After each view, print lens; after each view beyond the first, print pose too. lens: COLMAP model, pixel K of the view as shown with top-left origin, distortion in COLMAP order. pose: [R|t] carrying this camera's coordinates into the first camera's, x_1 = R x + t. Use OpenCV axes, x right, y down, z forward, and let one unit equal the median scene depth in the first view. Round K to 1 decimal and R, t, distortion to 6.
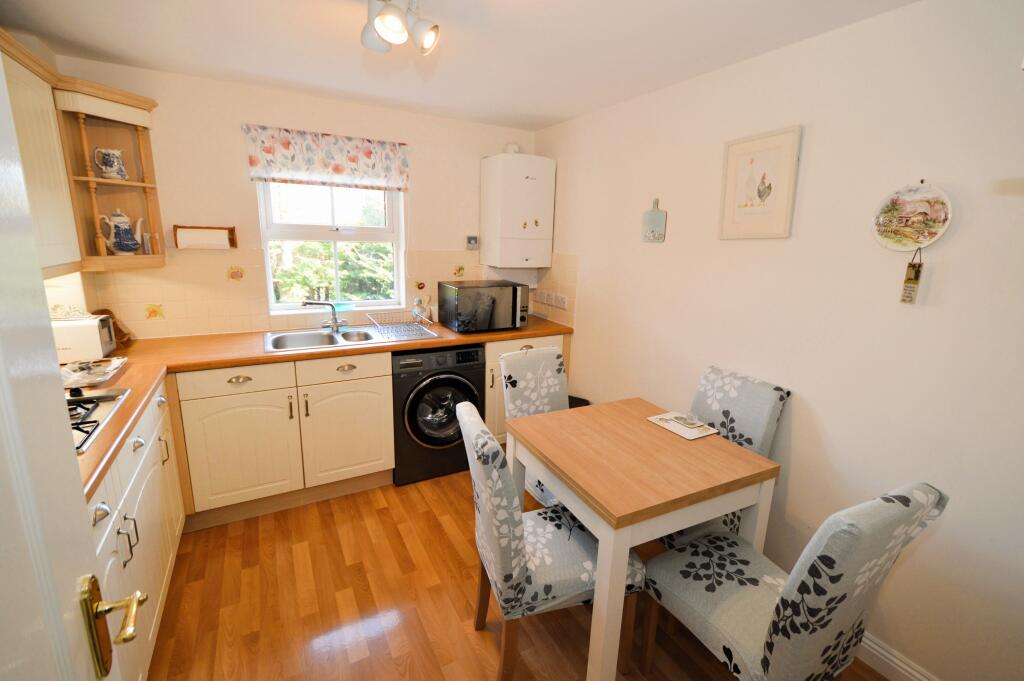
lens RADIAL K [[451.2, 0, 514.6], [0, 451.2, 335.9], [0, 0, 1]] dist [0.009805, -0.008798]
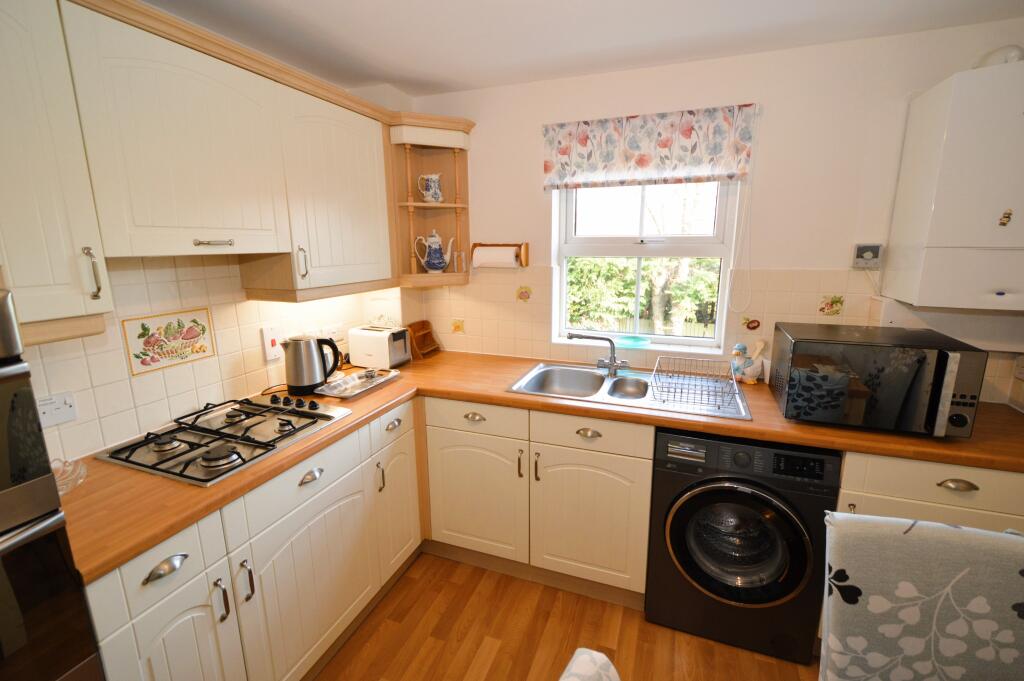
lens RADIAL K [[451.2, 0, 514.6], [0, 451.2, 335.9], [0, 0, 1]] dist [0.009805, -0.008798]
pose [[0.648787, 0.123642, -0.750858, 0.070061], [-0.140627, 0.989198, 0.041379, -0.091227], [0.747863, 0.078745, 0.659166, 0.400434]]
